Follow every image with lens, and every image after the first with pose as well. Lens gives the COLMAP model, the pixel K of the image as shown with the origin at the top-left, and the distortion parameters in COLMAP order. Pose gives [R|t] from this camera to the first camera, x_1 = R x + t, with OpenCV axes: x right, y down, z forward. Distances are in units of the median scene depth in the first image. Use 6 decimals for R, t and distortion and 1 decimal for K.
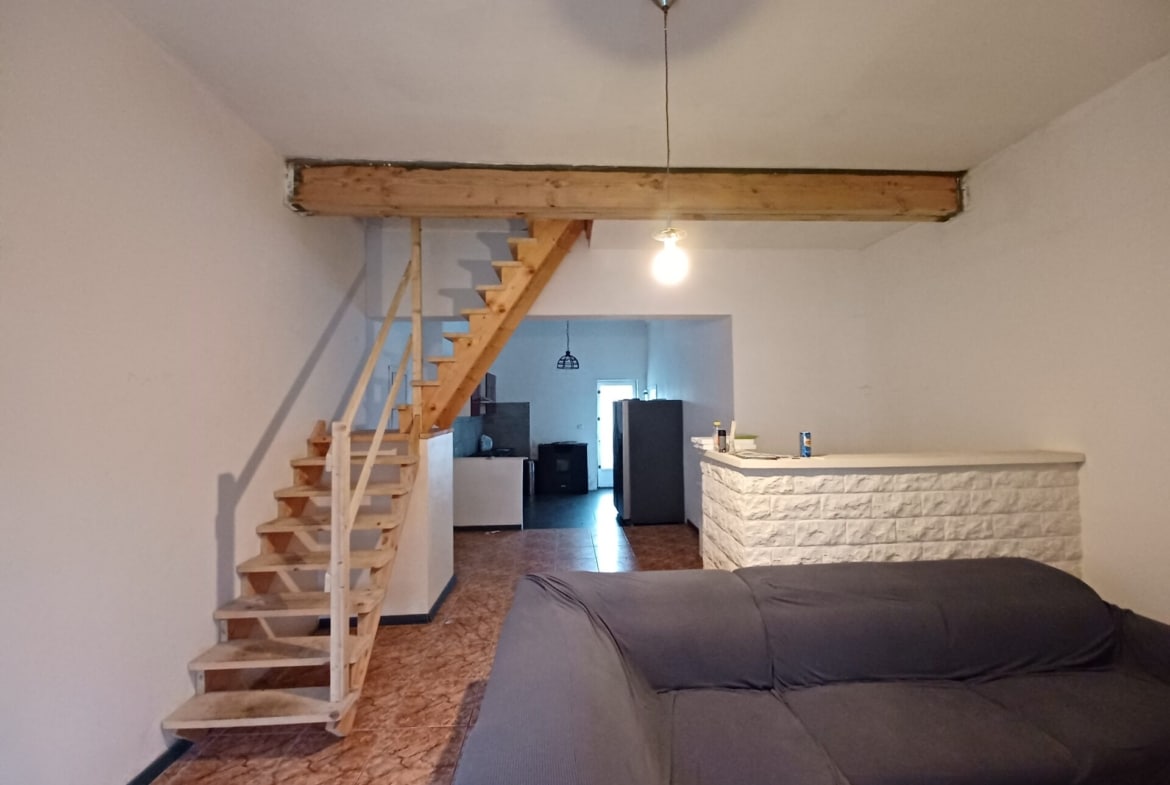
lens RADIAL K [[461.1, 0, 585.0], [0, 461.1, 392.5], [0, 0, 1]] dist [-0.000124, -0.014397]
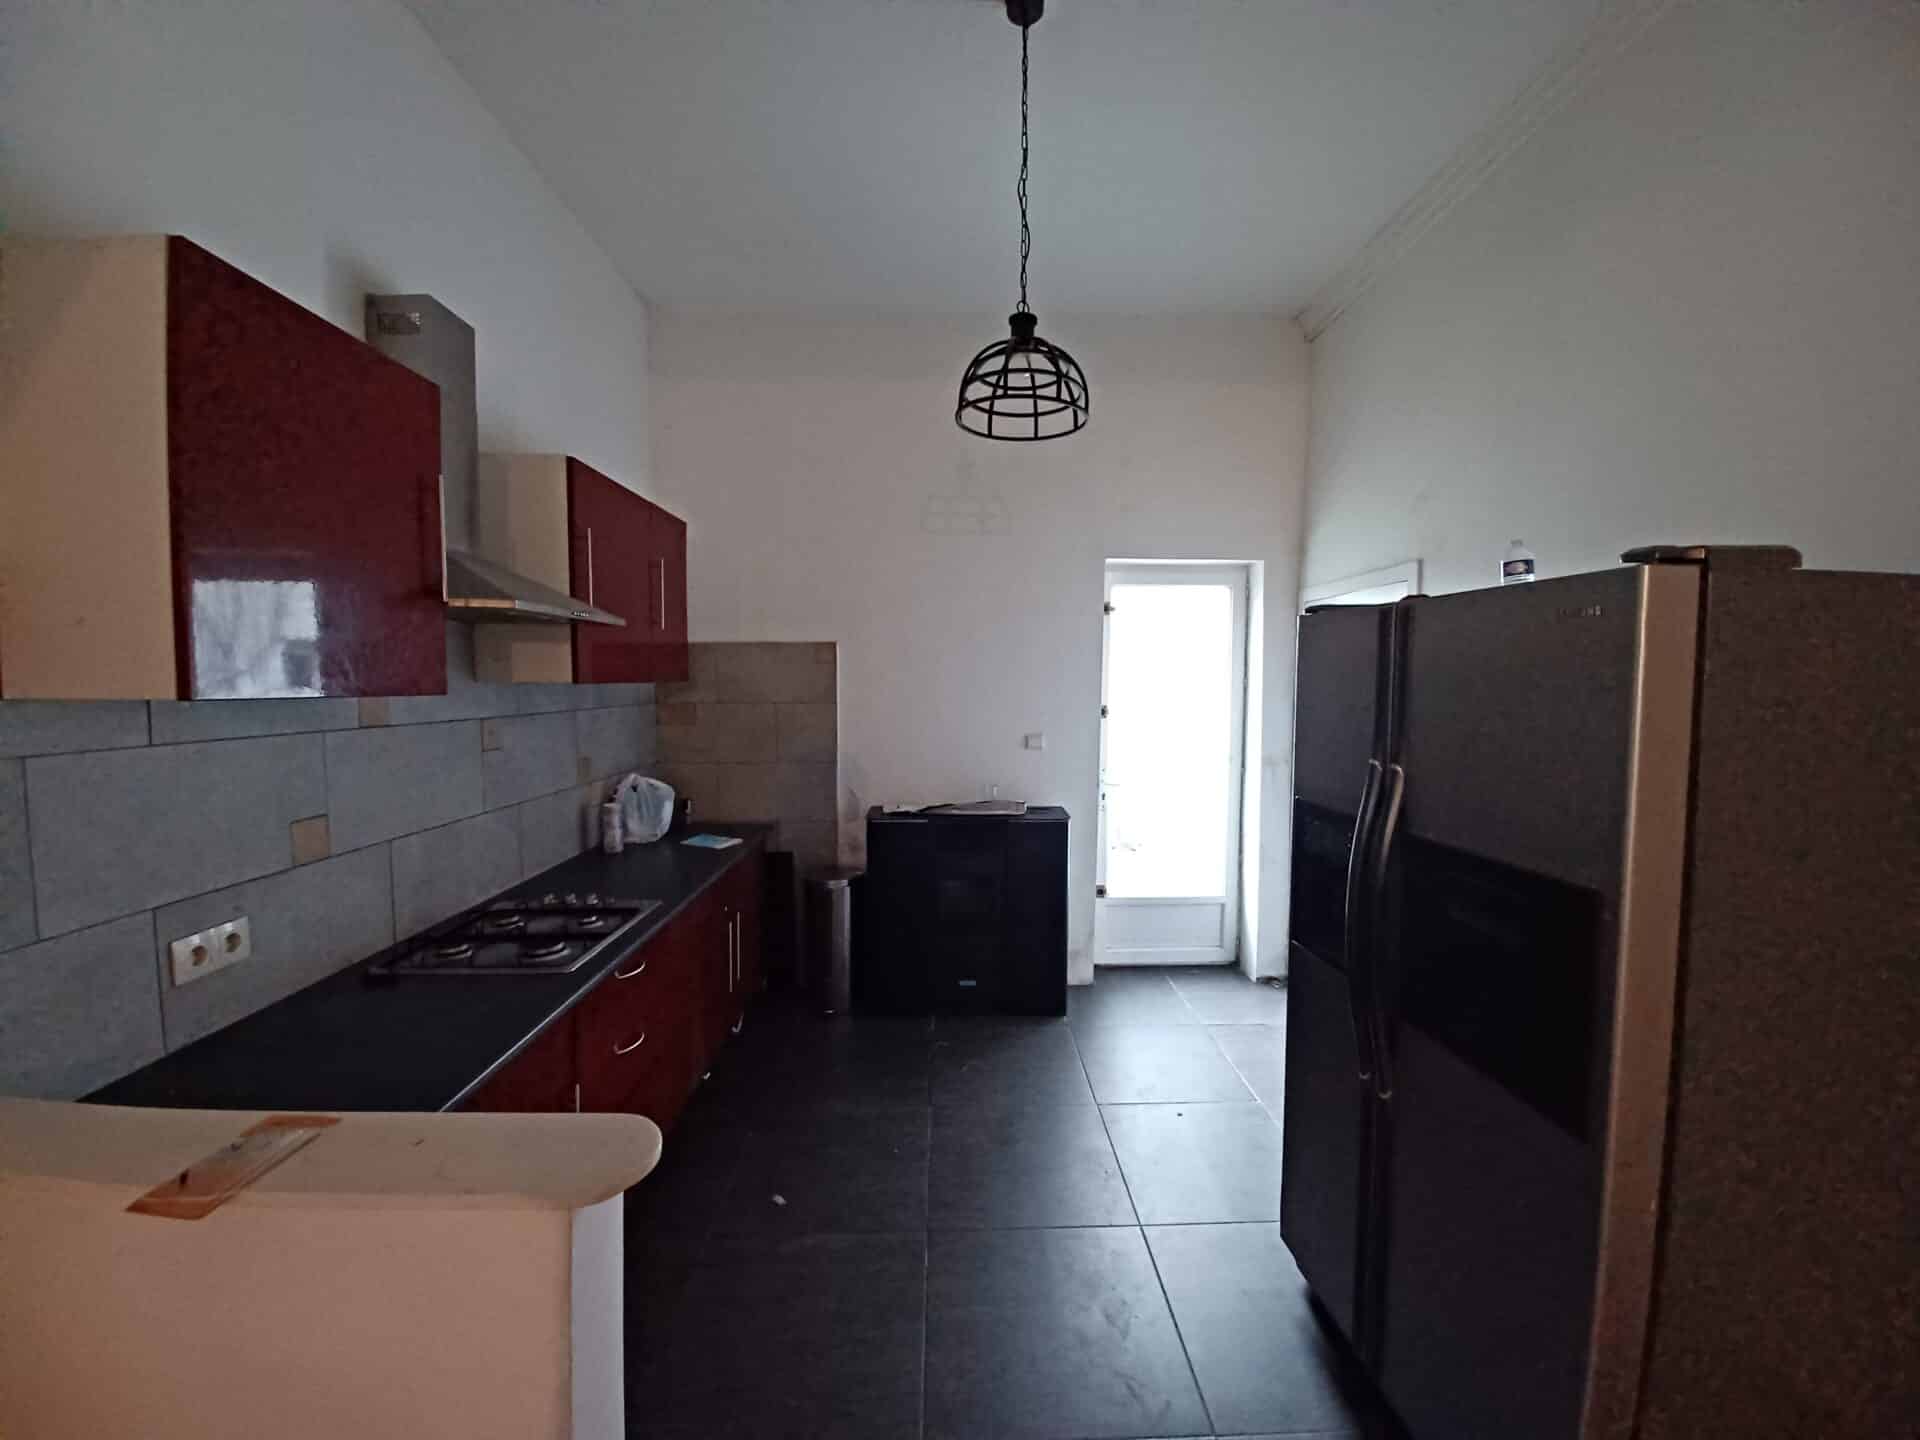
lens RADIAL K [[740.0, 0, 969.9], [0, 740.0, 721.9], [0, 0, 1]] dist [0.003252, -0.012365]
pose [[0.999761, 0.017851, -0.012625, -0.041760], [-0.016679, 0.996023, 0.087525, 0.028654], [0.014137, -0.087294, 0.996082, 0.600734]]
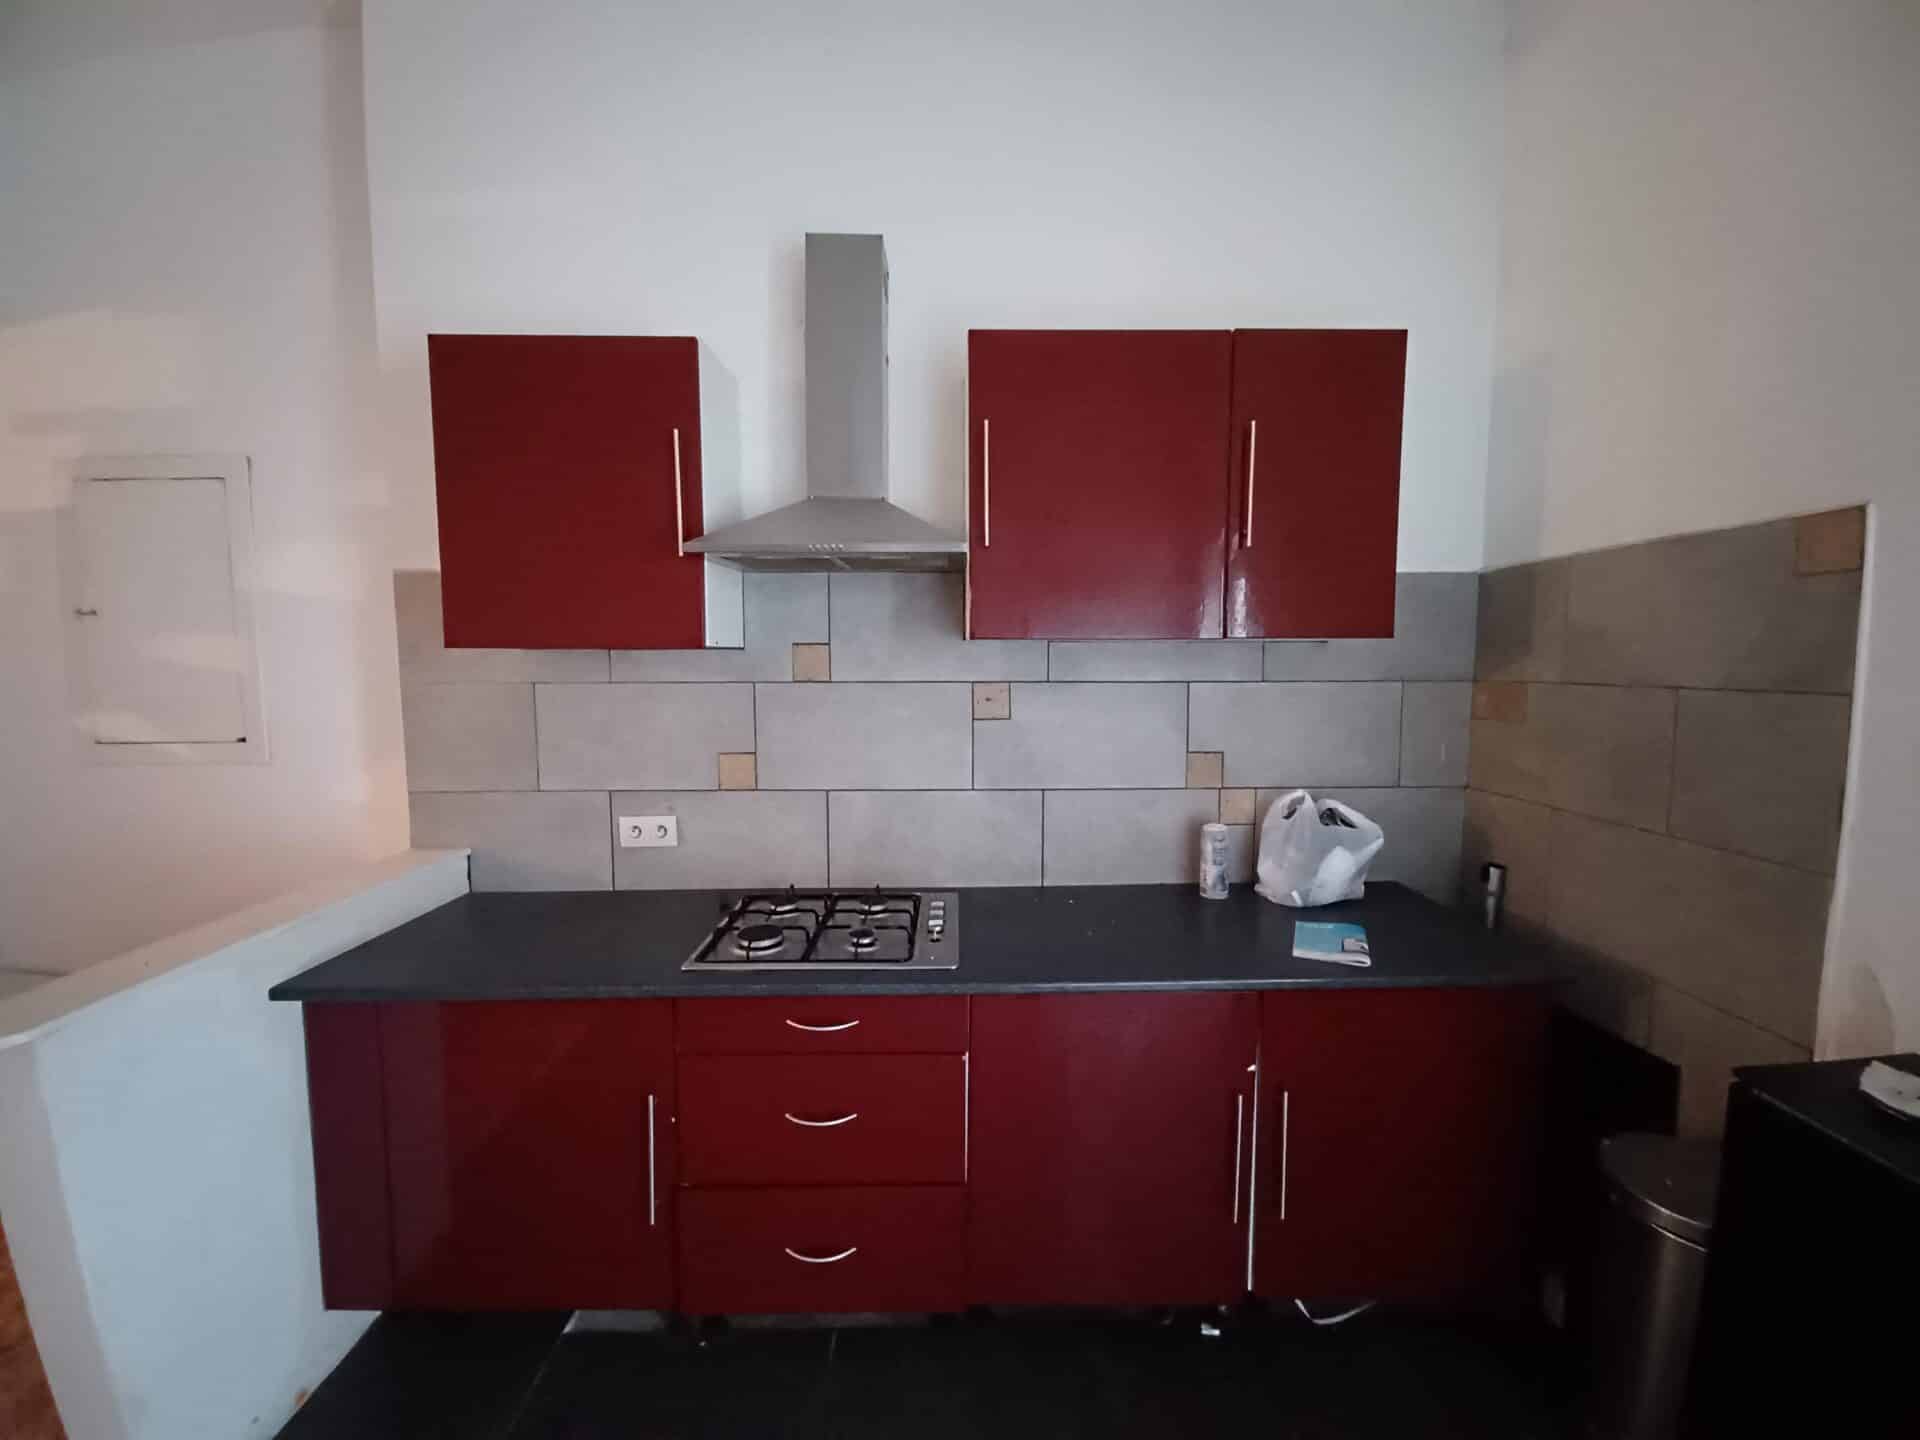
lens RADIAL K [[740.0, 0, 969.9], [0, 740.0, 721.9], [0, 0, 1]] dist [0.003252, -0.012365]
pose [[-0.022177, 0.096944, -0.995043, 0.011022], [0.030723, 0.994884, 0.096244, 0.042701], [0.999282, -0.028436, -0.025042, 0.854748]]
